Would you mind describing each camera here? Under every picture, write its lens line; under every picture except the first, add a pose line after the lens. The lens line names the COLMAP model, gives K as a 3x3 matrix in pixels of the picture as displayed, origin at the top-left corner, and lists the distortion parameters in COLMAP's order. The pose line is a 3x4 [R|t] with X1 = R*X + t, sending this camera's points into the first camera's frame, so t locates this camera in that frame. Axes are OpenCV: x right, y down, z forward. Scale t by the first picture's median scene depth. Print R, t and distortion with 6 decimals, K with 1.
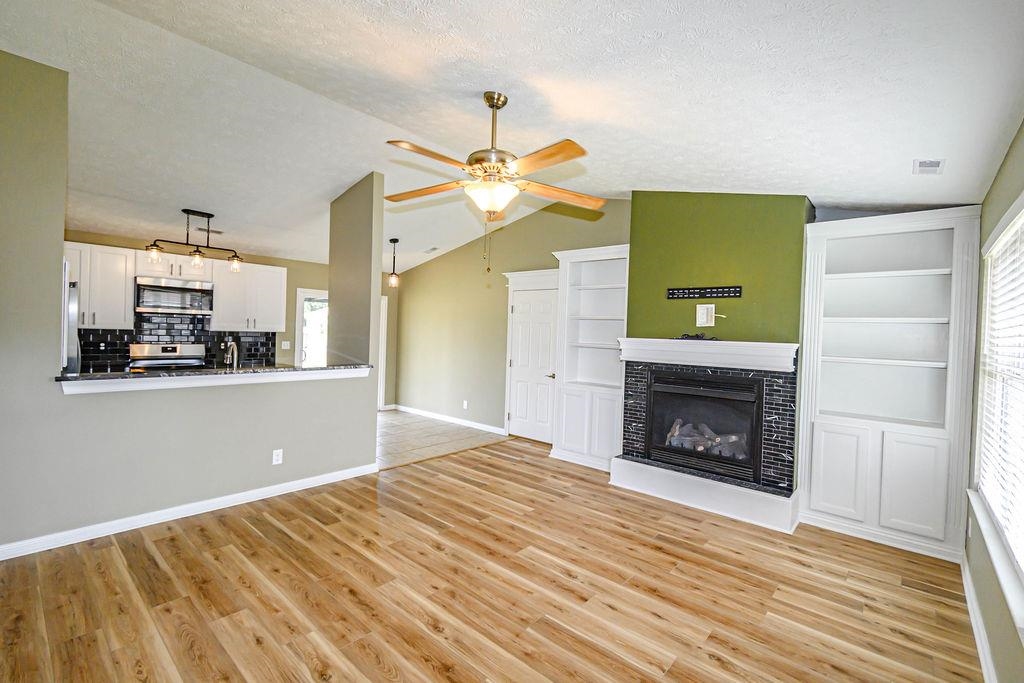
lens RADIAL K [[451.1, 0, 511.3], [0, 451.1, 339.5], [0, 0, 1]] dist [-0.001182, -0.000189]
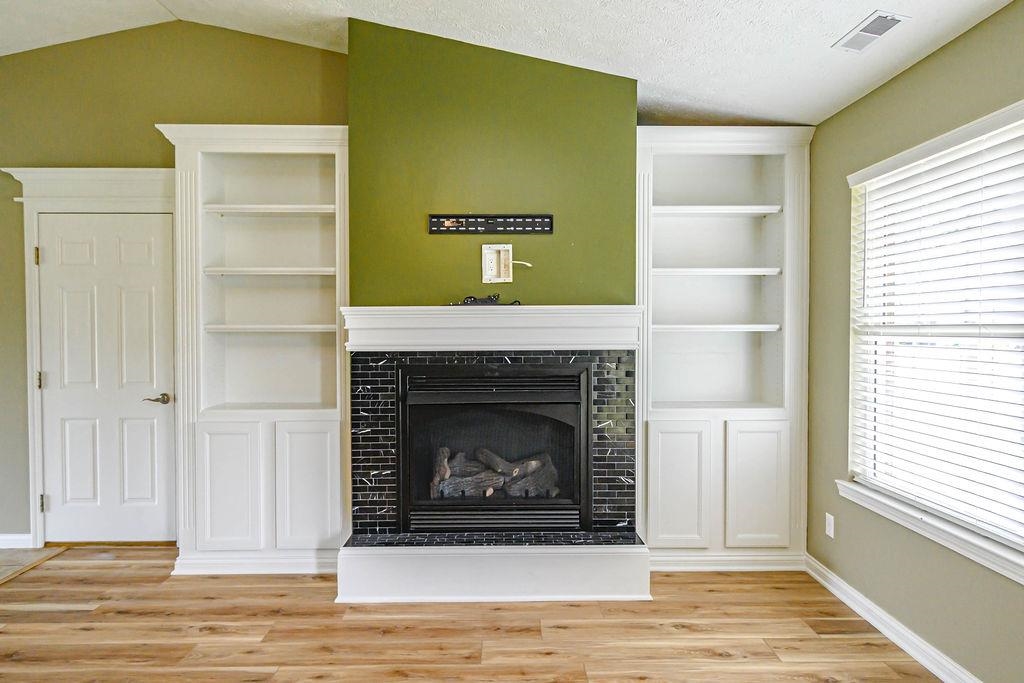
lens RADIAL K [[570.7, 0, 509.1], [0, 570.7, 338.3], [0, 0, 1]] dist [-0.000657, 0.001986]
pose [[0.740748, -0.046576, 0.670166, -0.051659], [0.039593, 0.998886, 0.025659, 0.023531], [-0.670615, 0.007527, 0.741767, 0.437649]]
